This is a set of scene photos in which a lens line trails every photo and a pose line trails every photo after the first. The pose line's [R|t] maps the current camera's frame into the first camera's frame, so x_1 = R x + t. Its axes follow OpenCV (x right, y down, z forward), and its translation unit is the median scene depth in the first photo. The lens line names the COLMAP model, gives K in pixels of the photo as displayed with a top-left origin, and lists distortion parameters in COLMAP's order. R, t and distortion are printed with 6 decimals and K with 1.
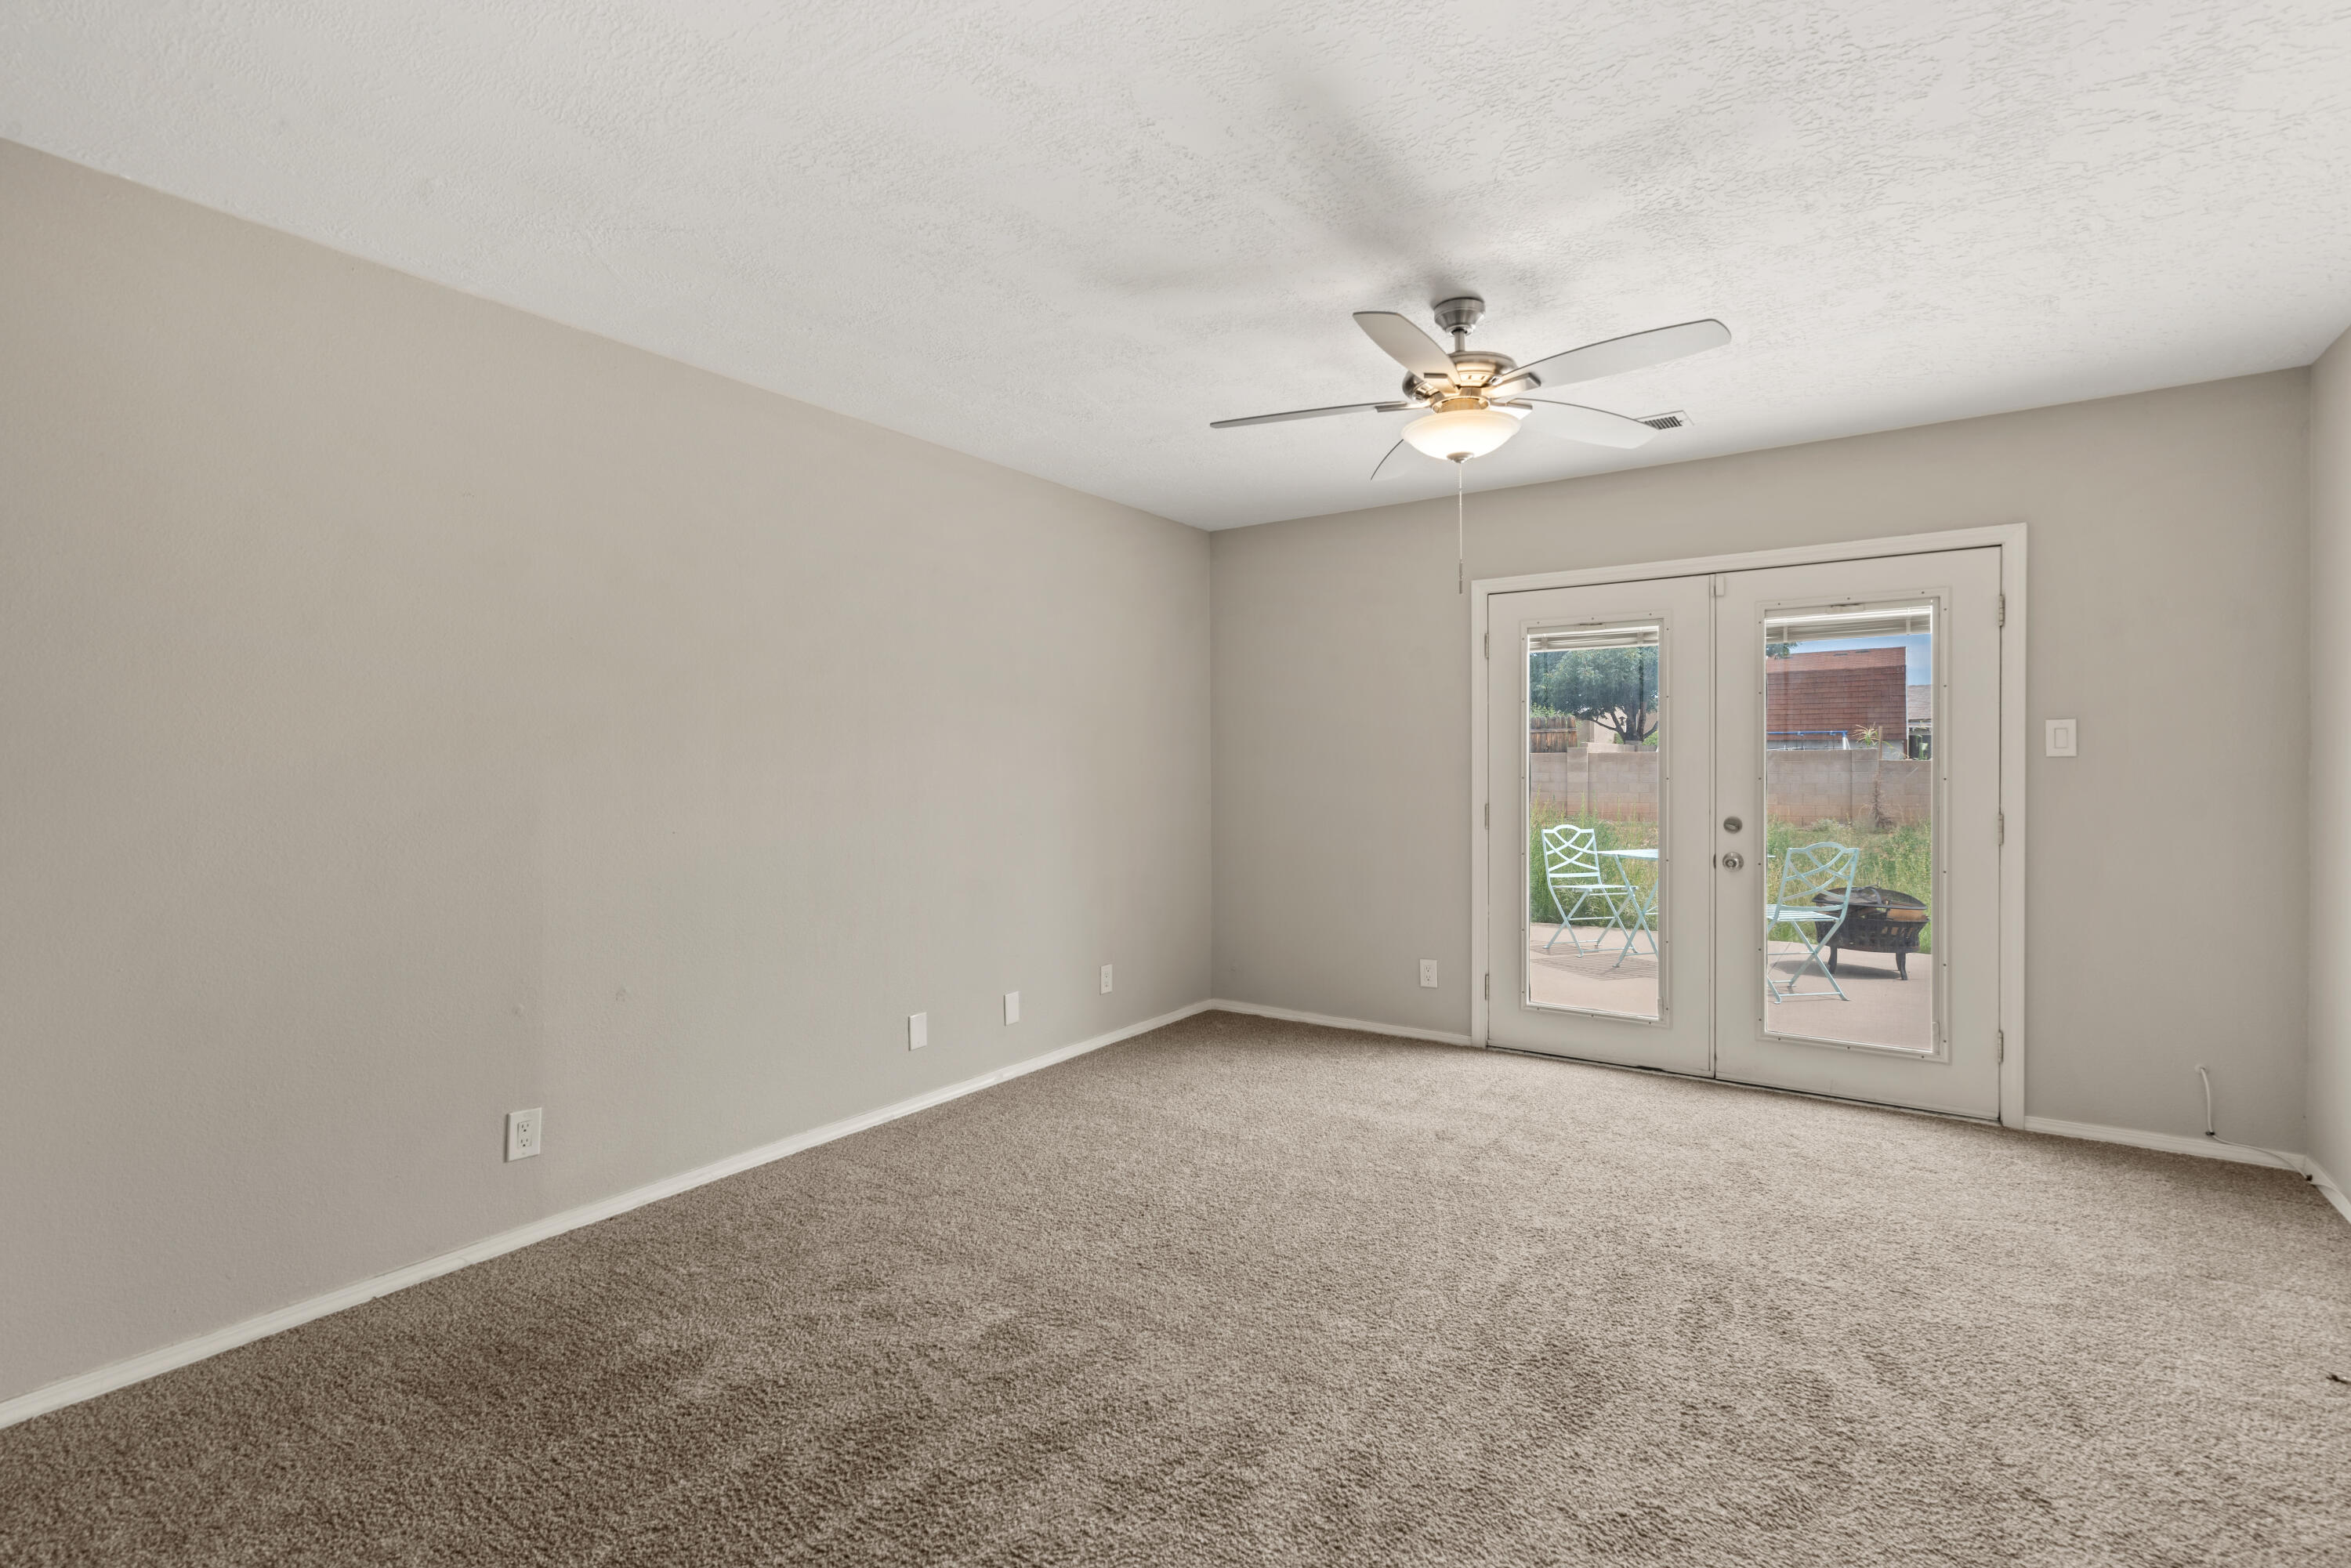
lens RADIAL K [[1069.4, 0, 1114.3], [0, 1069.4, 767.9], [0, 0, 1]] dist [-0.002575, 0.003189]
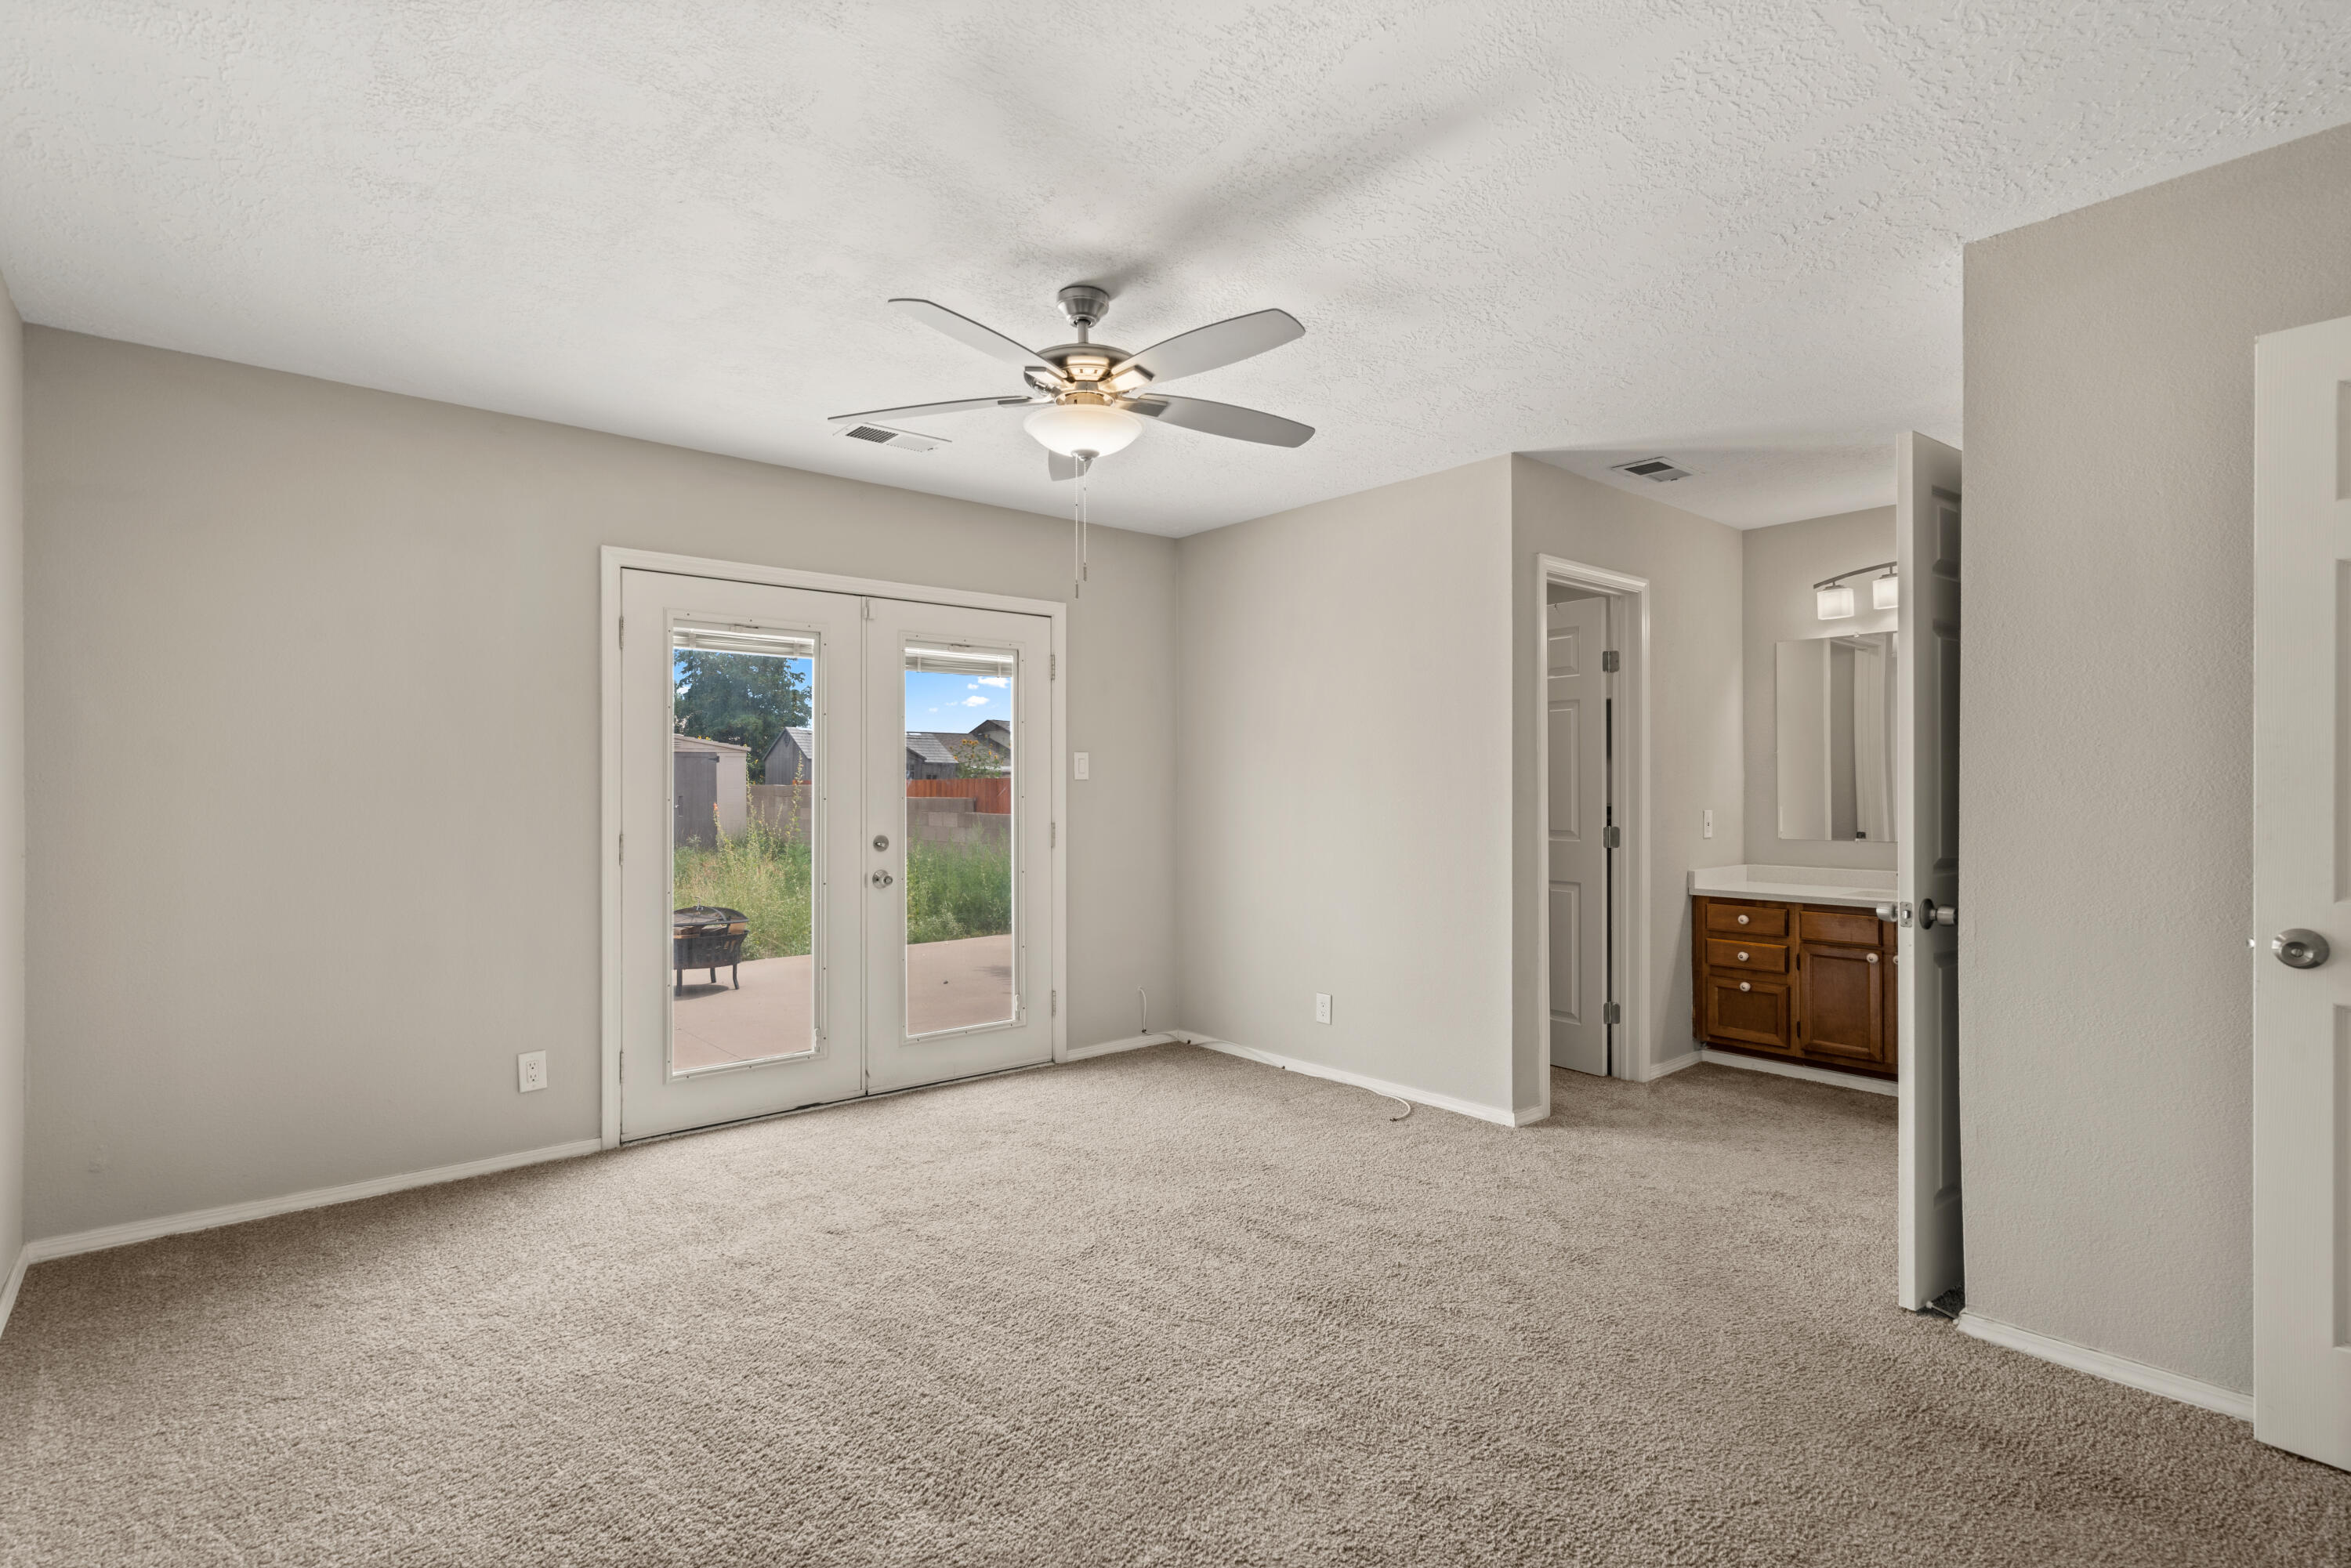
lens RADIAL K [[1156.6, 0, 1178.9], [0, 1156.6, 776.9], [0, 0, 1]] dist [-0.000426, 0.000101]
pose [[0.217032, 0.013731, 0.976068, -0.469234], [0.003656, 0.999883, -0.014879, 0.007502], [-0.976158, 0.006797, 0.216957, 0.499652]]
